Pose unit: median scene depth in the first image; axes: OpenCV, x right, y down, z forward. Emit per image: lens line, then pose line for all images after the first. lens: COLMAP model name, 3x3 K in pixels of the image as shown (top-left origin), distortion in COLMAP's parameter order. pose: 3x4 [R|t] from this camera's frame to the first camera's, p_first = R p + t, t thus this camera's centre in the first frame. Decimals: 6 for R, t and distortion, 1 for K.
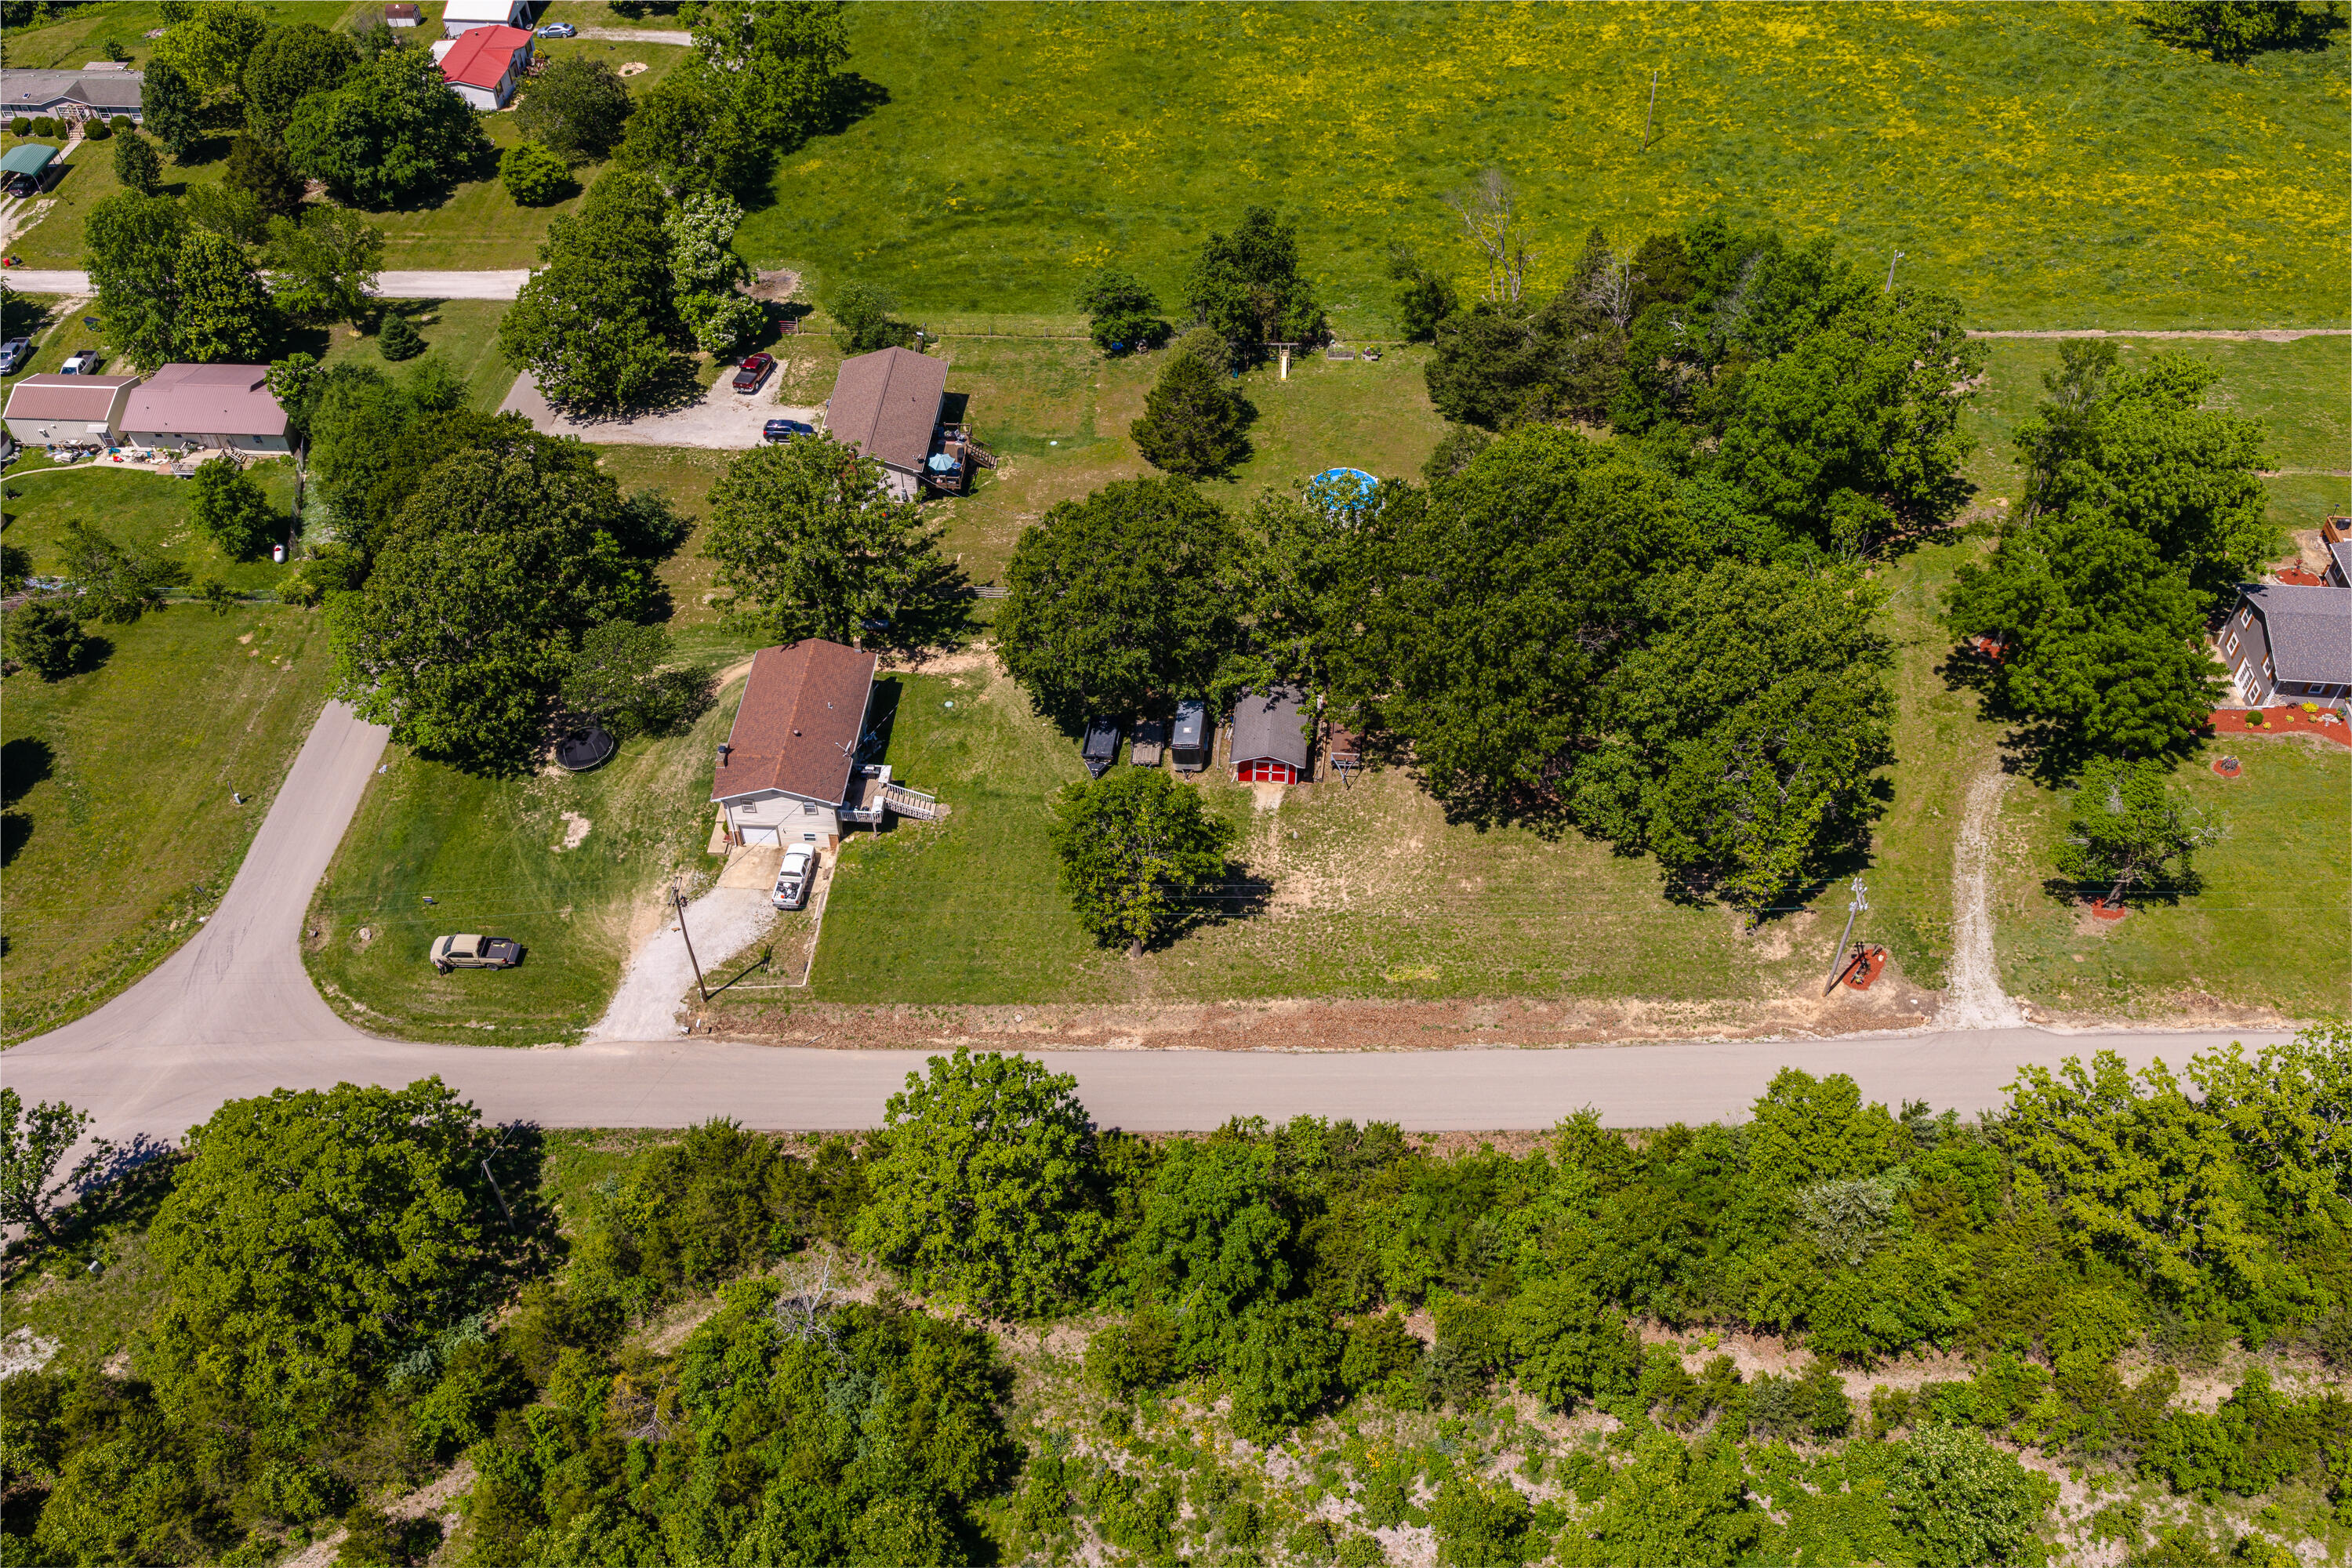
lens RADIAL K [[1952.3, 0, 1179.6], [0, 1952.3, 784.8], [0, 0, 1]] dist [0.021898, -0.034650]
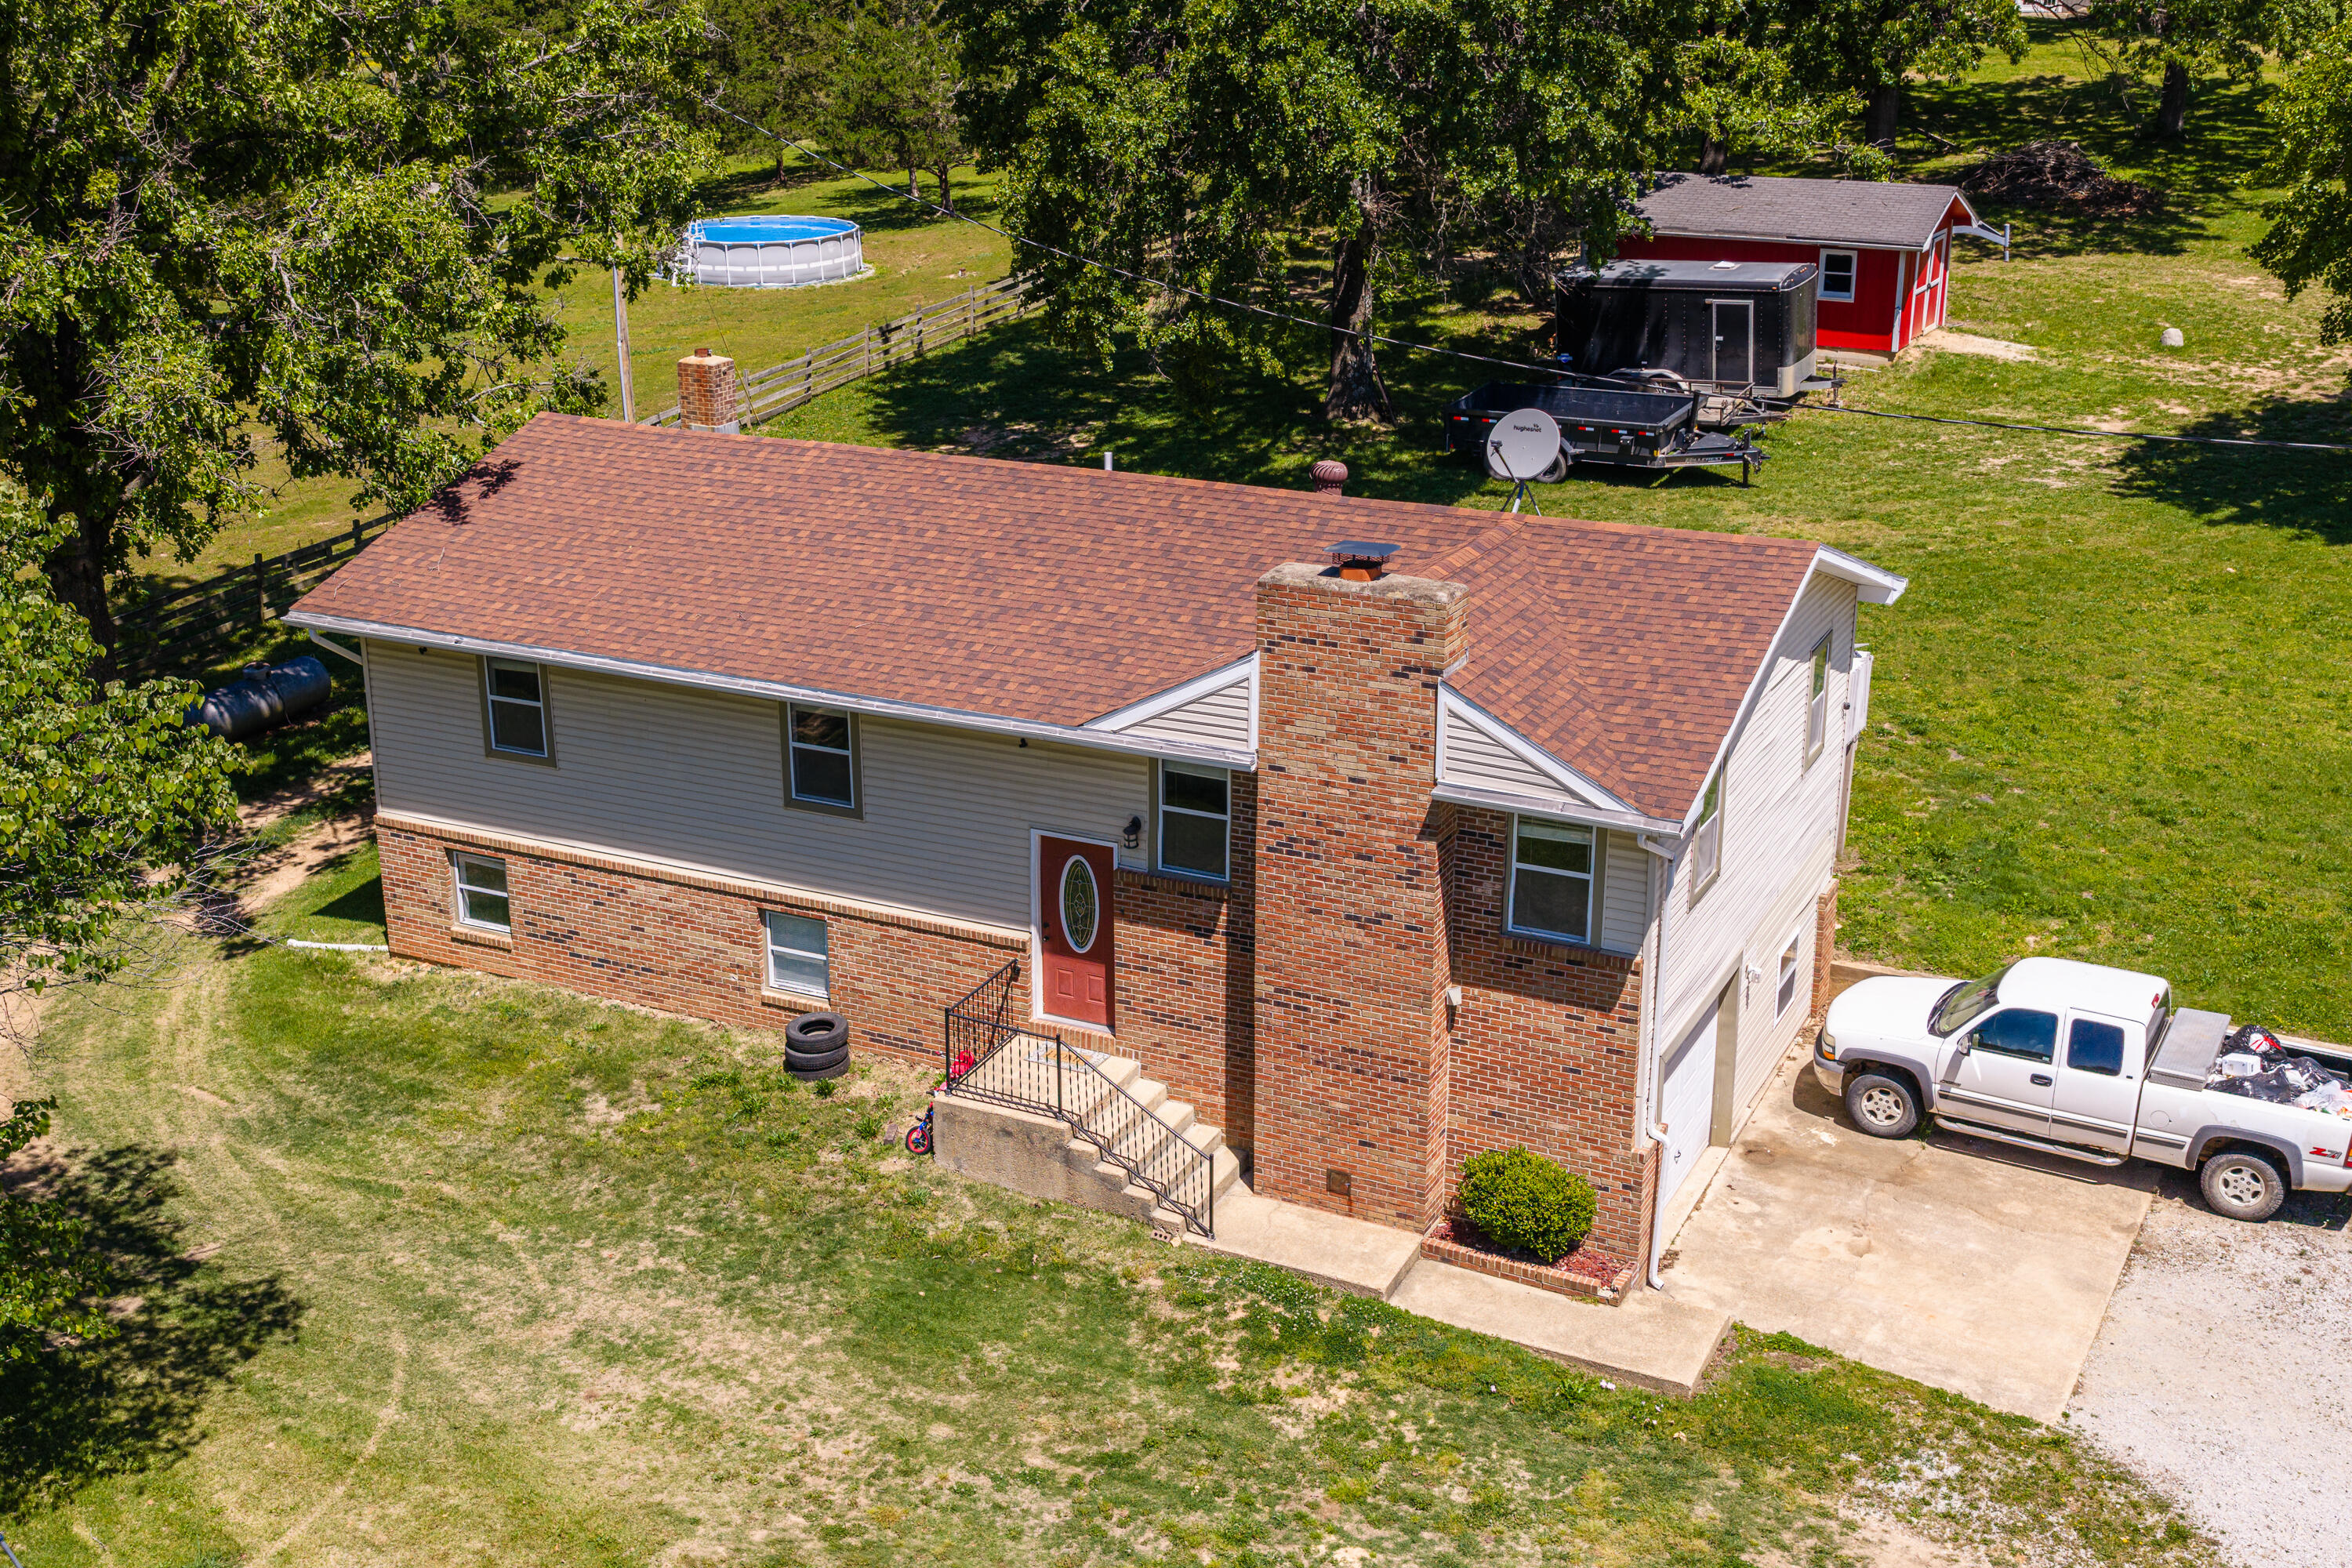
lens RADIAL K [[2628.7, 0, 1205.7], [0, 2628.7, 778.3], [0, 0, 1]] dist [0.024611, 0.000000]
pose [[0.383757, -0.291086, 0.876356, -0.384674], [0.654356, 0.755345, -0.035652, -0.007894], [-0.651574, 0.587130, 0.480343, 0.917353]]
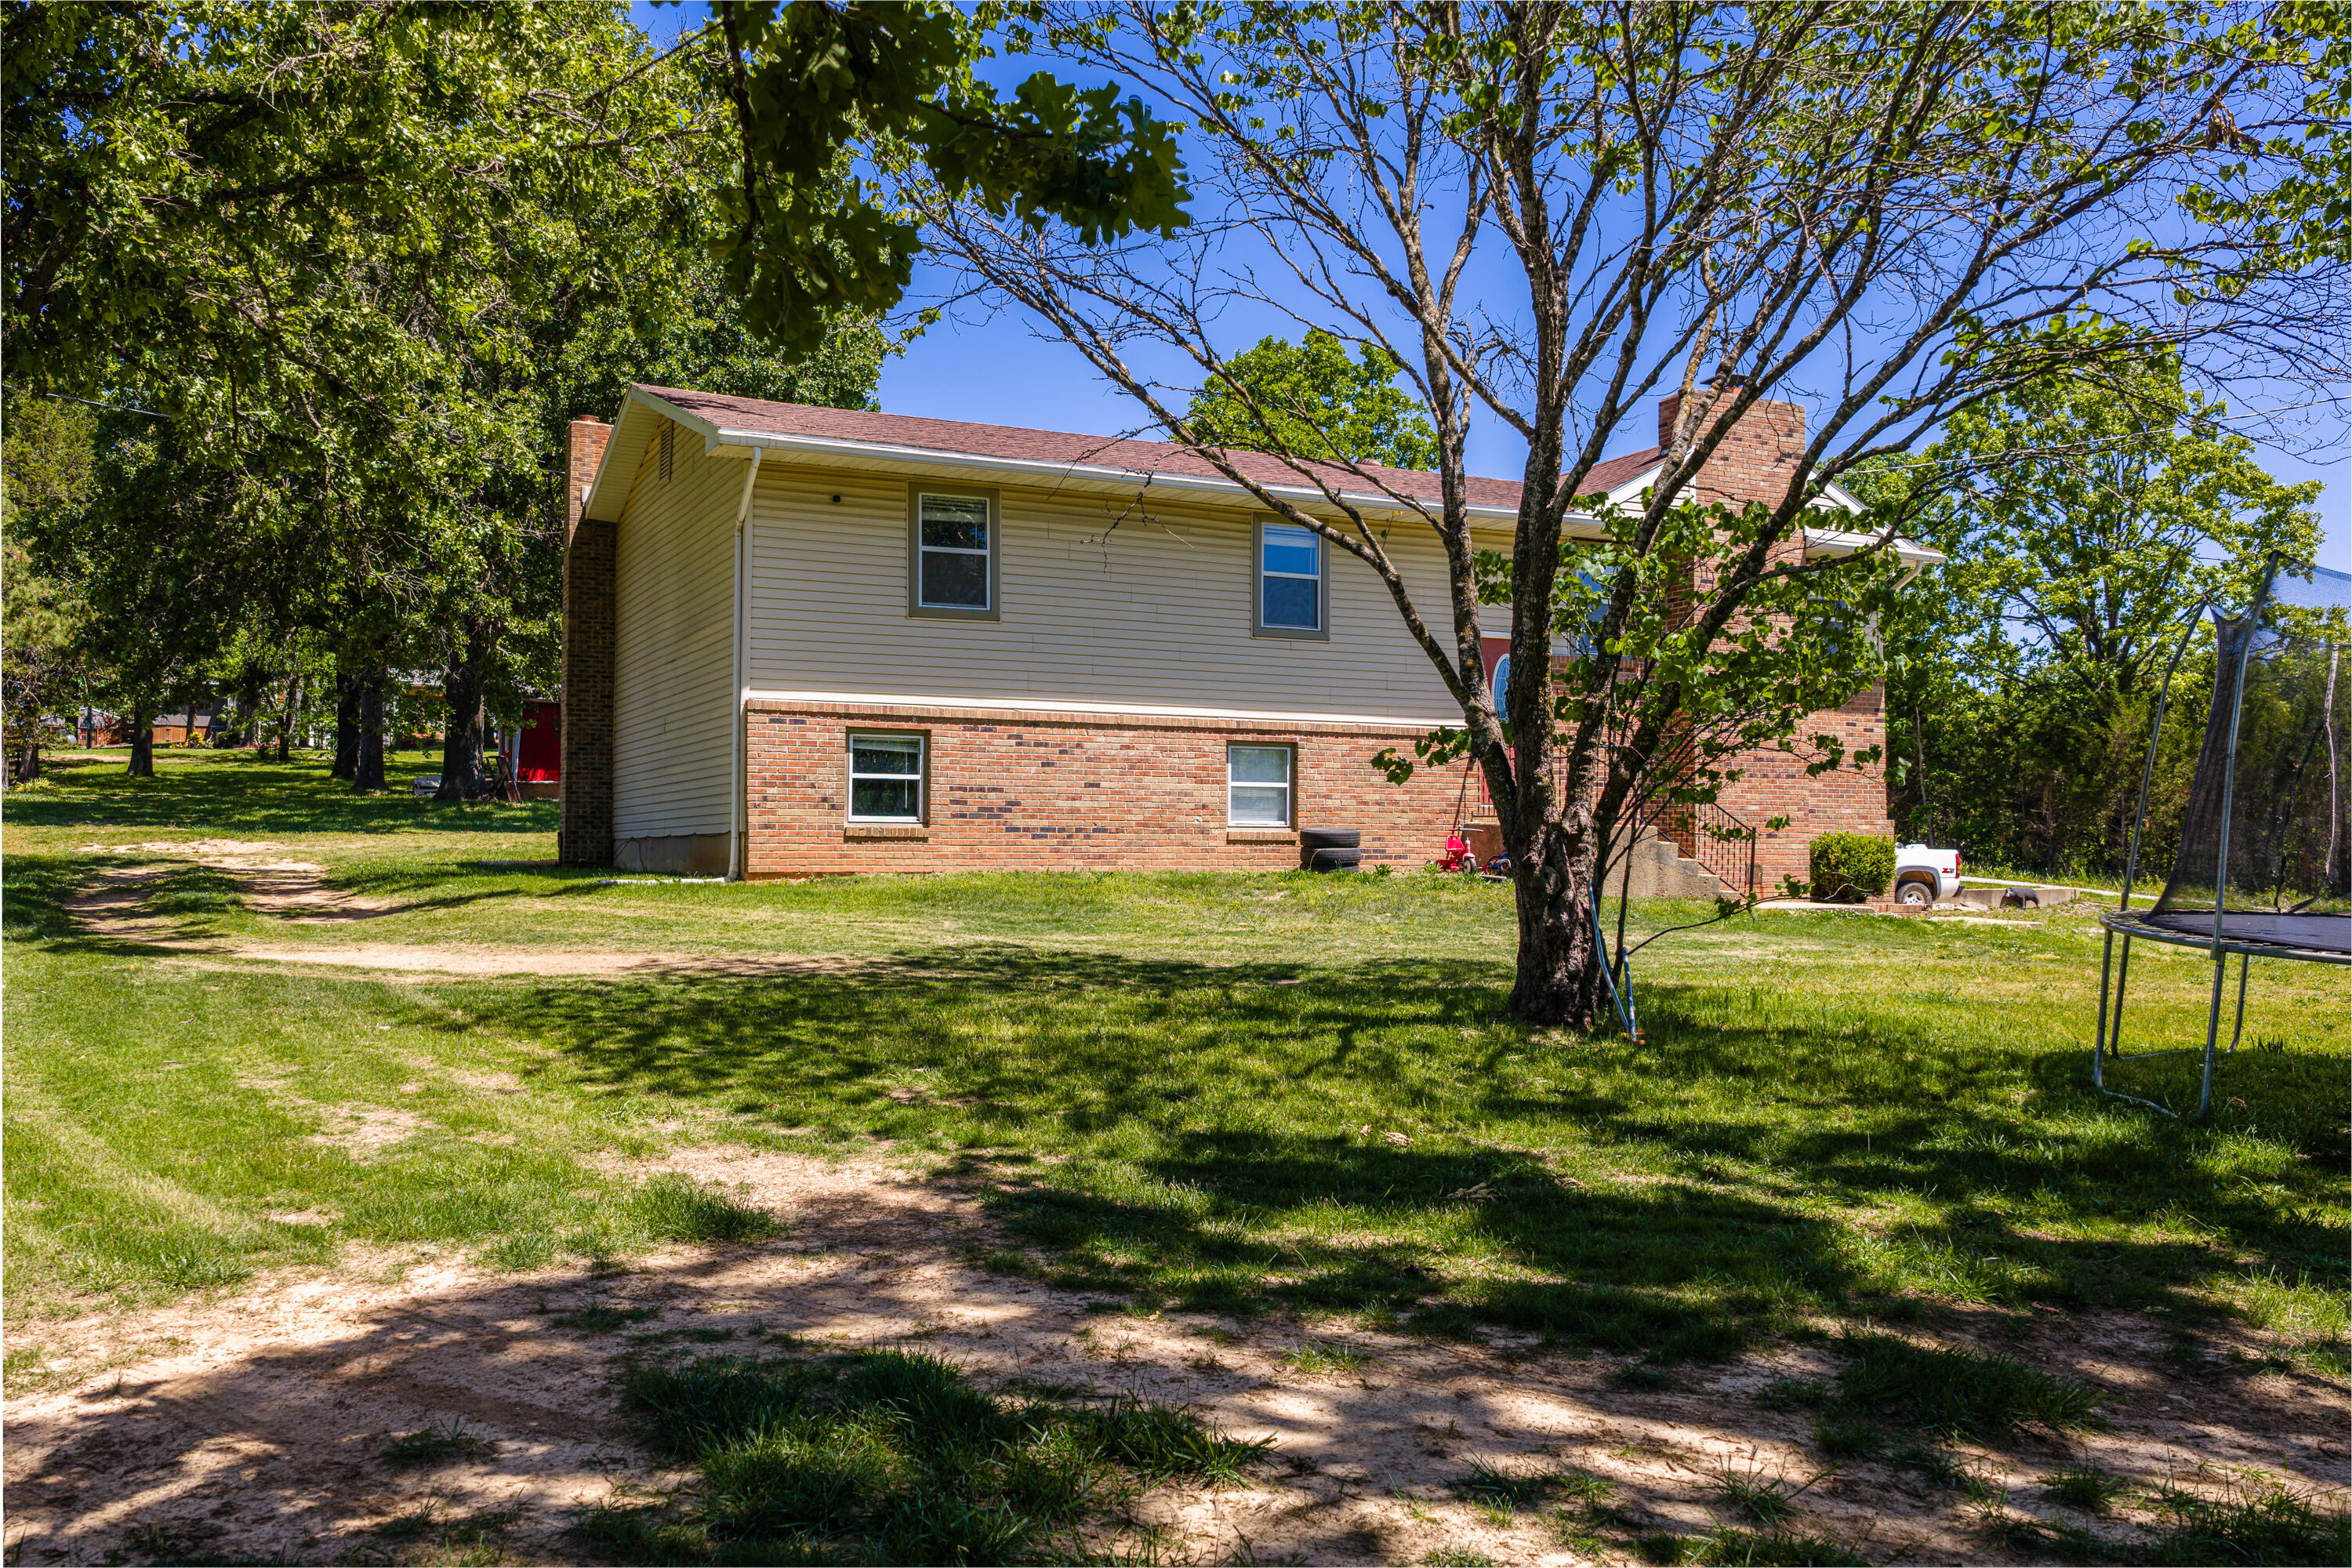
lens RADIAL K [[1952.3, 0, 1196.9], [0, 1952.3, 780.1], [0, 0, 1]] dist [0.021898, -0.034650]
pose [[-0.495510, 0.044045, 0.867485, -0.355882], [0.618306, 0.719324, 0.316656, -0.076923], [-0.610055, 0.693277, -0.383665, 1.102418]]
